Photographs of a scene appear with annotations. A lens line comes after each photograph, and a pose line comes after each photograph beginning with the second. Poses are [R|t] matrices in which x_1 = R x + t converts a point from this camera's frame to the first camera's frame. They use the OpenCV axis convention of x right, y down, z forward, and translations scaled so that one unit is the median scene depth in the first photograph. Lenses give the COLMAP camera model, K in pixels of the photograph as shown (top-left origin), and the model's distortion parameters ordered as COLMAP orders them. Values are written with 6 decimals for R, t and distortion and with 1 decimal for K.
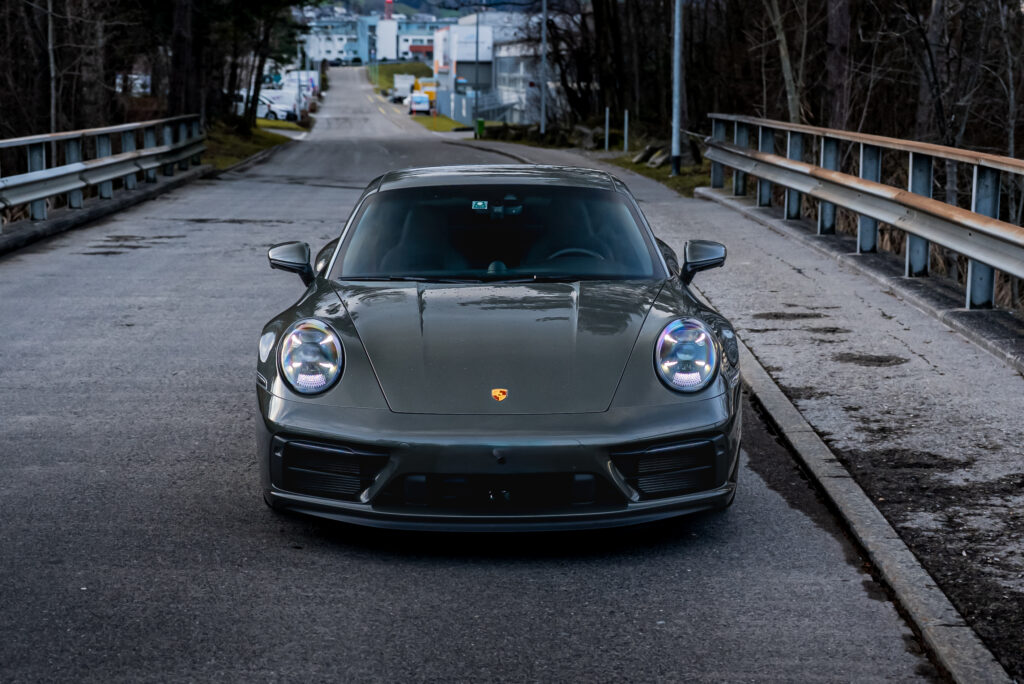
lens RADIAL K [[1417.5, 0, 483.2], [0, 1417.5, 341.0], [0, 0, 1]] dist [0.186306, -0.051373]
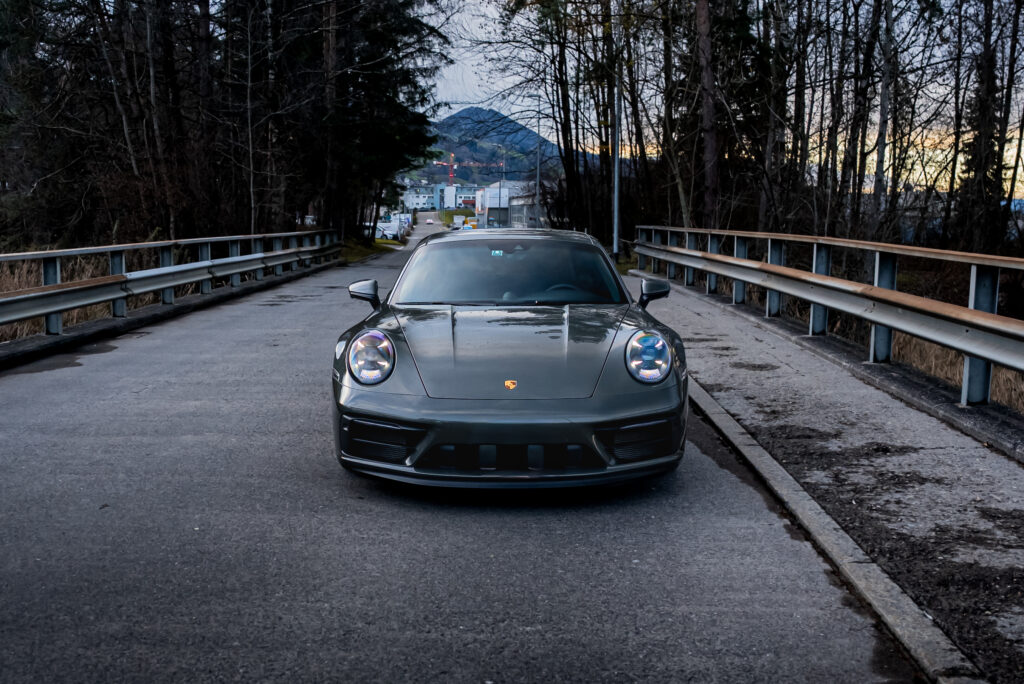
lens RADIAL K [[806.8, 0, 512.0], [0, 806.8, 342.0], [0, 0, 1]] dist [0.001891, 0.001944]
pose [[0.999927, 0.003646, 0.011492, 0.003694], [-0.003329, 0.999617, -0.027458, 0.017668], [-0.011588, 0.027417, 0.999557, 0.230883]]
